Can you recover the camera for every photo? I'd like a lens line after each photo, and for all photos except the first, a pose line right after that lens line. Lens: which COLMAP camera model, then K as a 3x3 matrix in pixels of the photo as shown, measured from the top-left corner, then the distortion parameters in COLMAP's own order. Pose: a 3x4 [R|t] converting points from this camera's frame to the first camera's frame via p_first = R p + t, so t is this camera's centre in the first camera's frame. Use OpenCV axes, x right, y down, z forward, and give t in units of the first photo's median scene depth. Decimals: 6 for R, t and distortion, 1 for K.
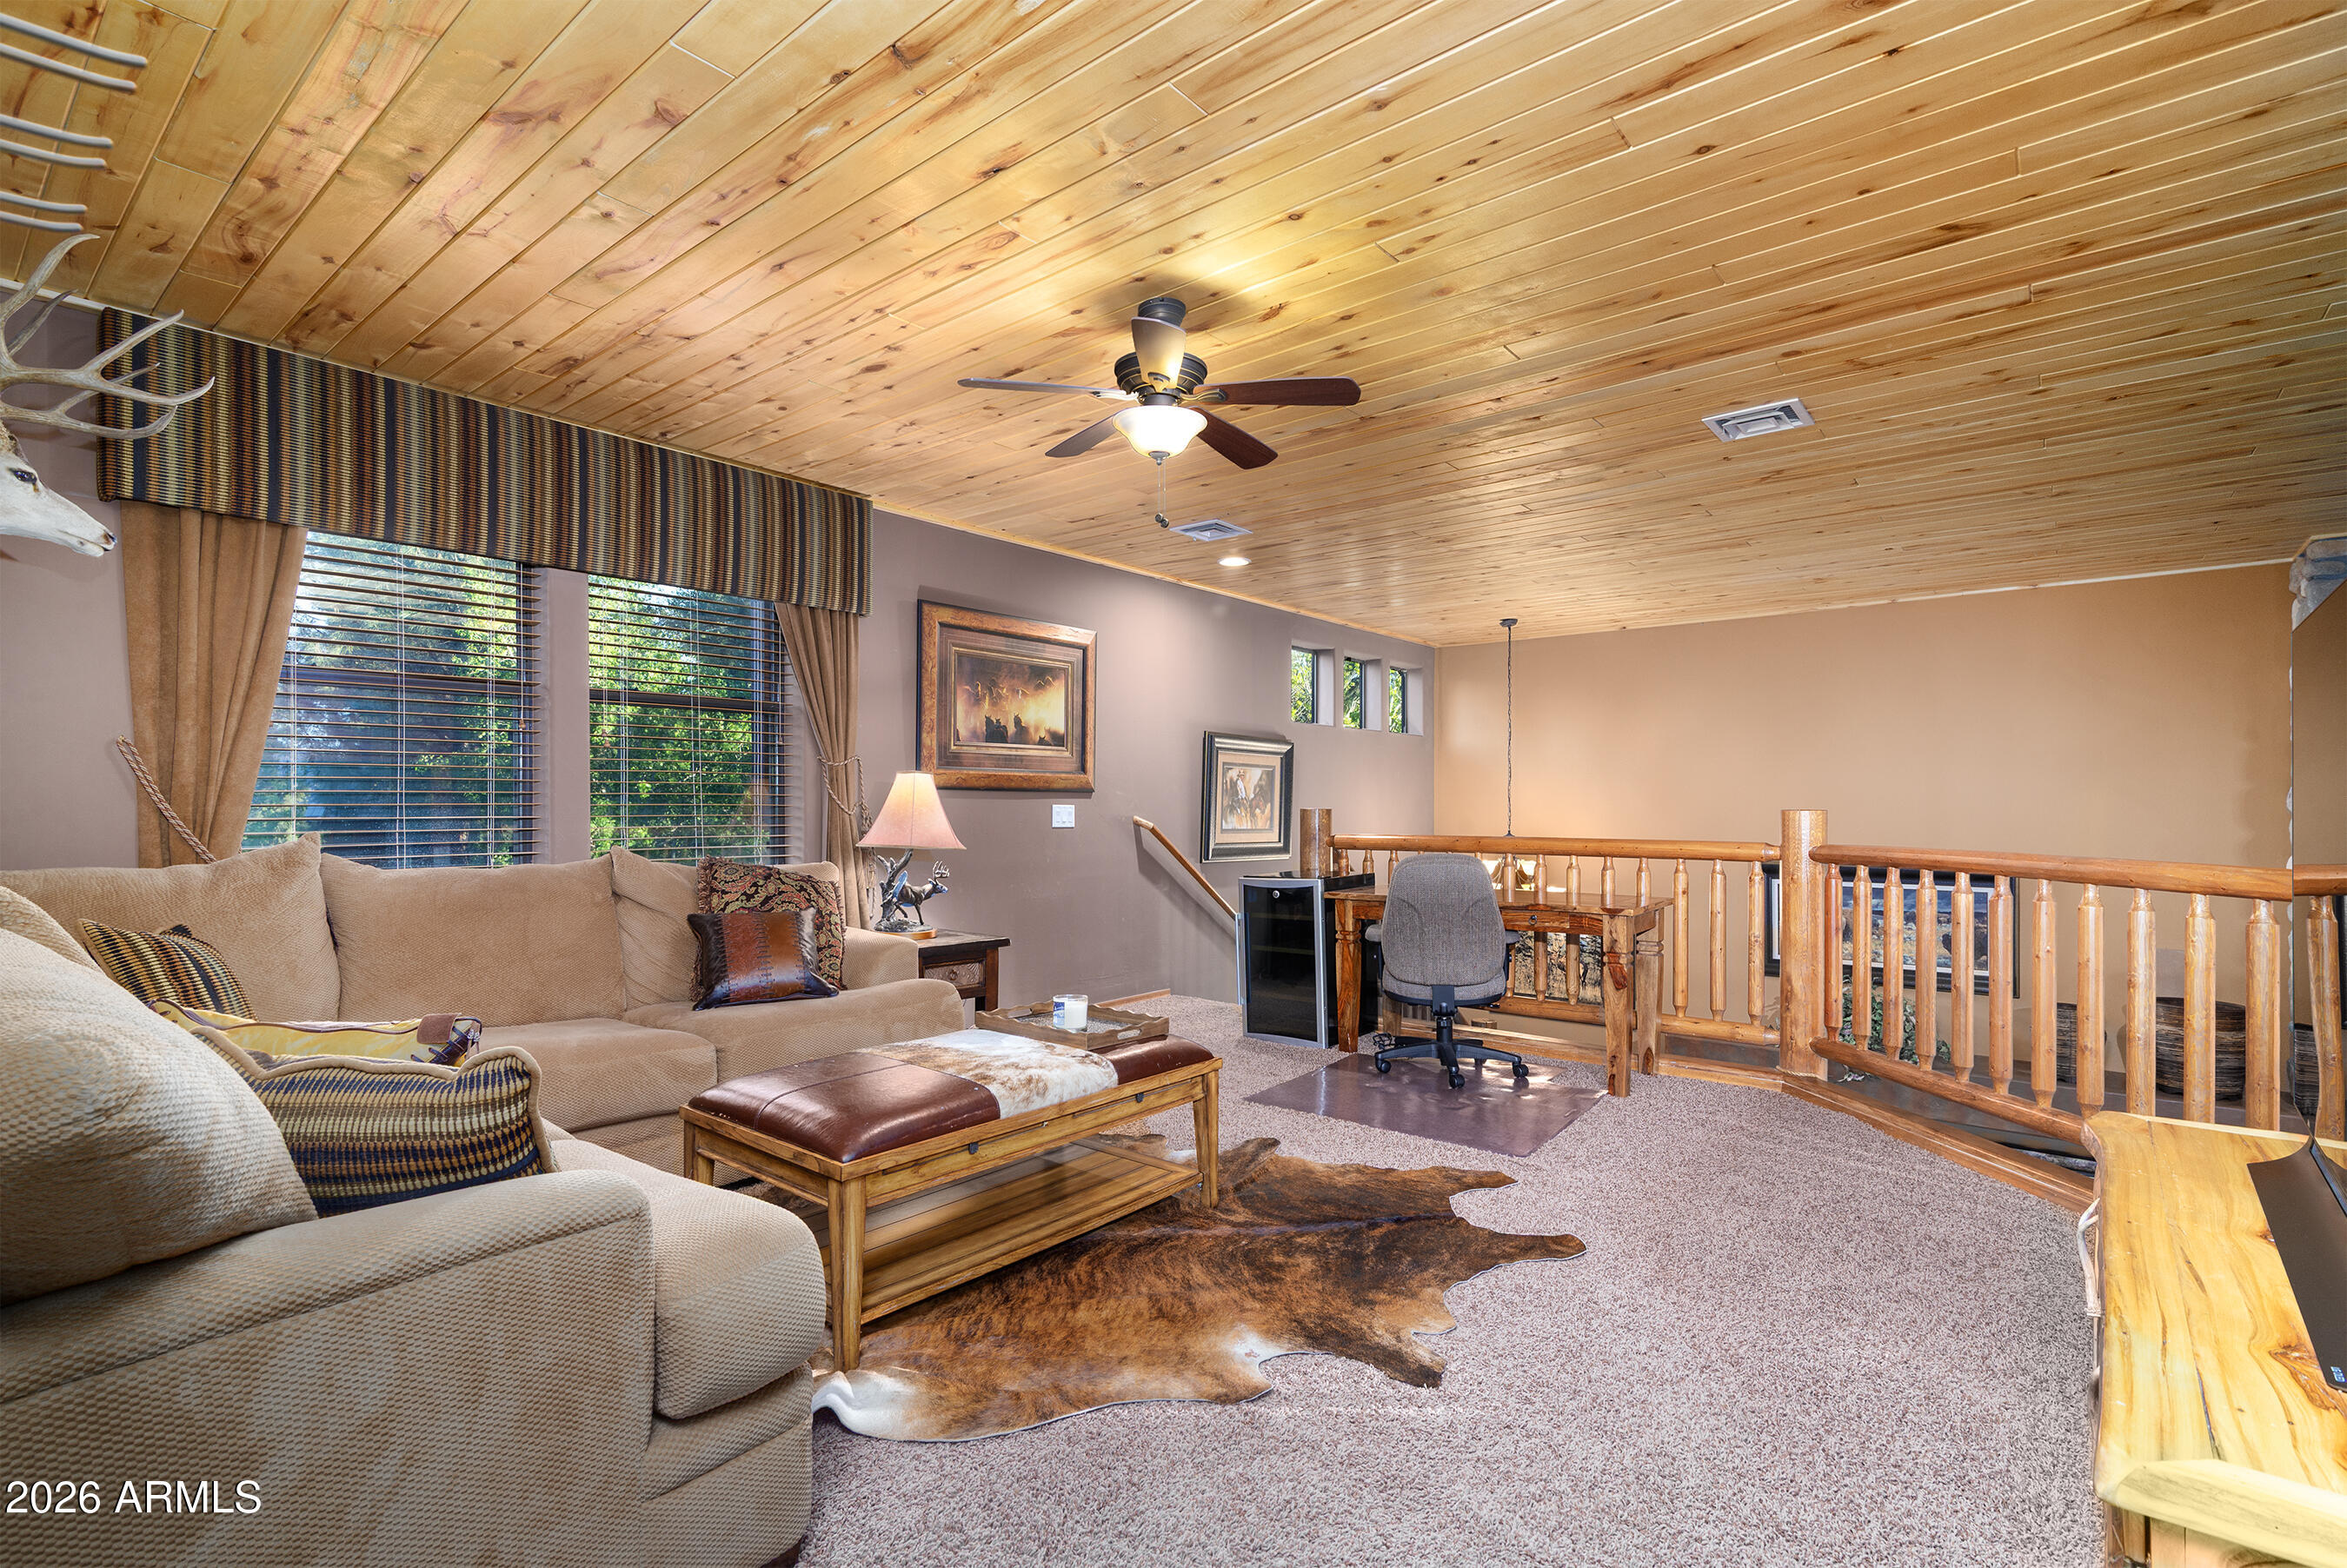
lens RADIAL K [[1107.9, 0, 1173.5], [0, 1107.9, 784.0], [0, 0, 1]] dist [0.003617, 0.000019]
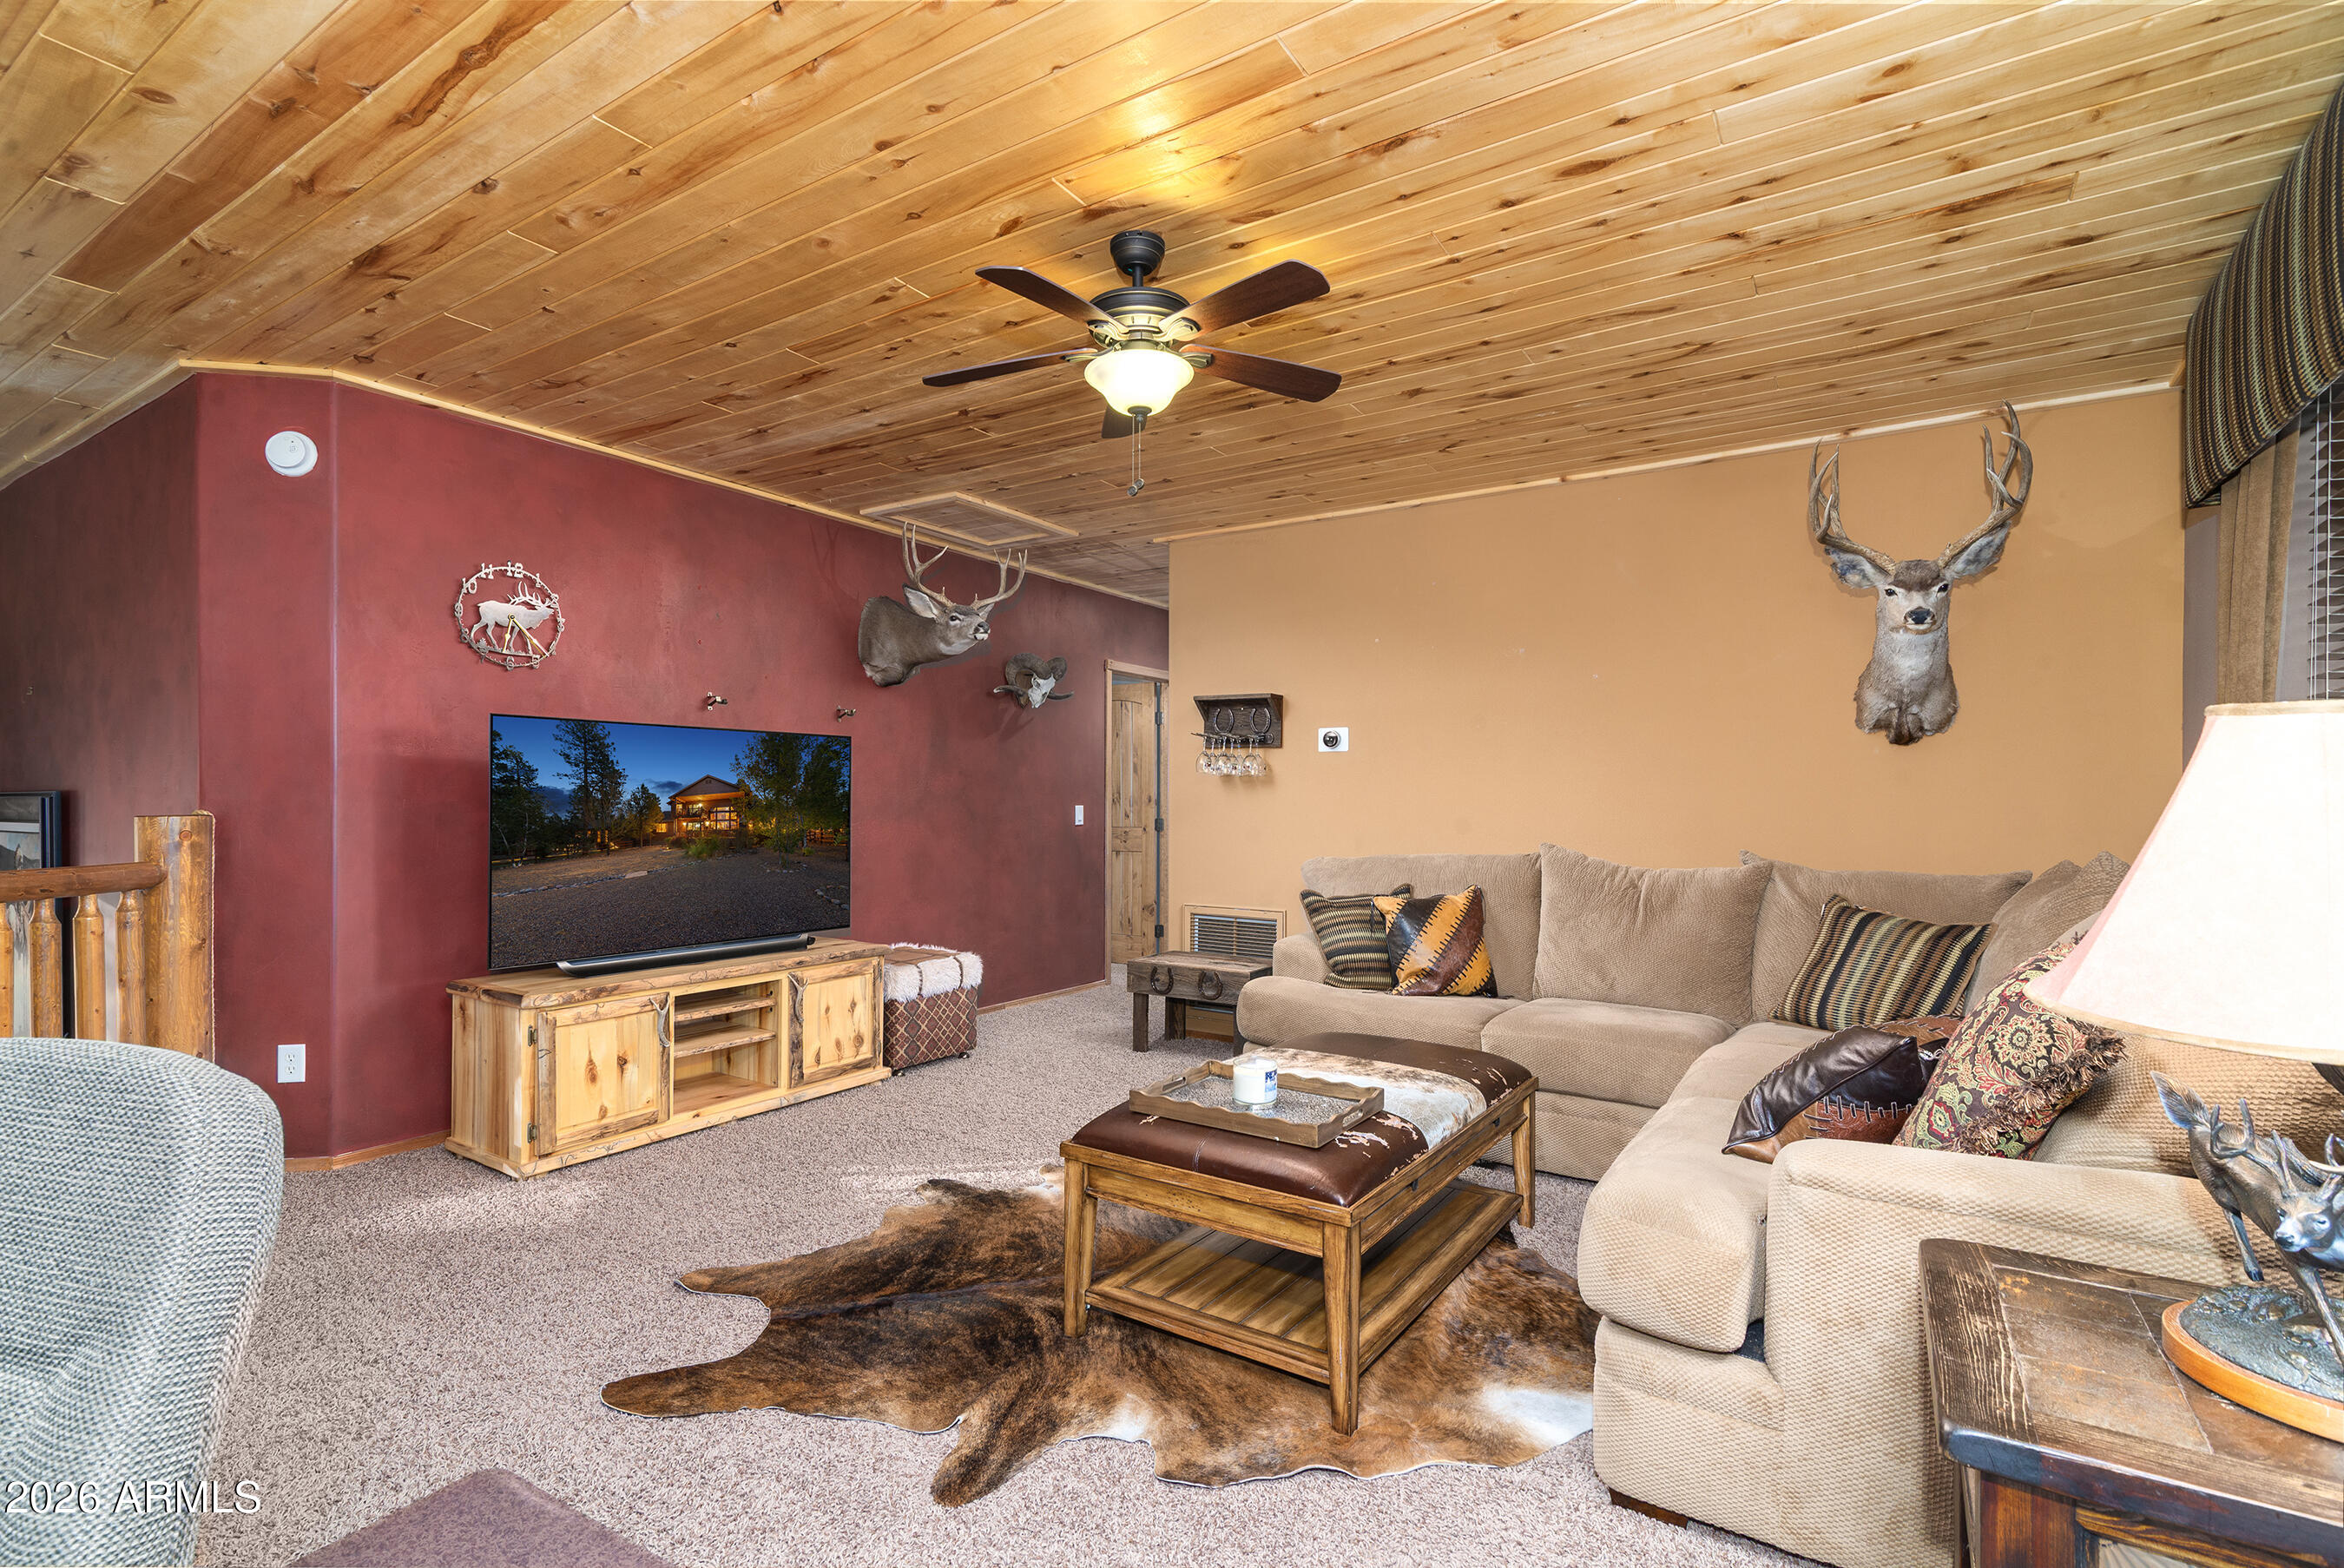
lens RADIAL K [[1106.6, 0, 1172.0], [0, 1106.6, 784.0], [0, 0, 1]] dist [0.003617, 0.000019]
pose [[-0.993620, -0.005739, -0.112637, 0.062856], [-0.002593, 0.999603, -0.028062, 0.021690], [0.112754, -0.027590, -0.993240, 2.041155]]
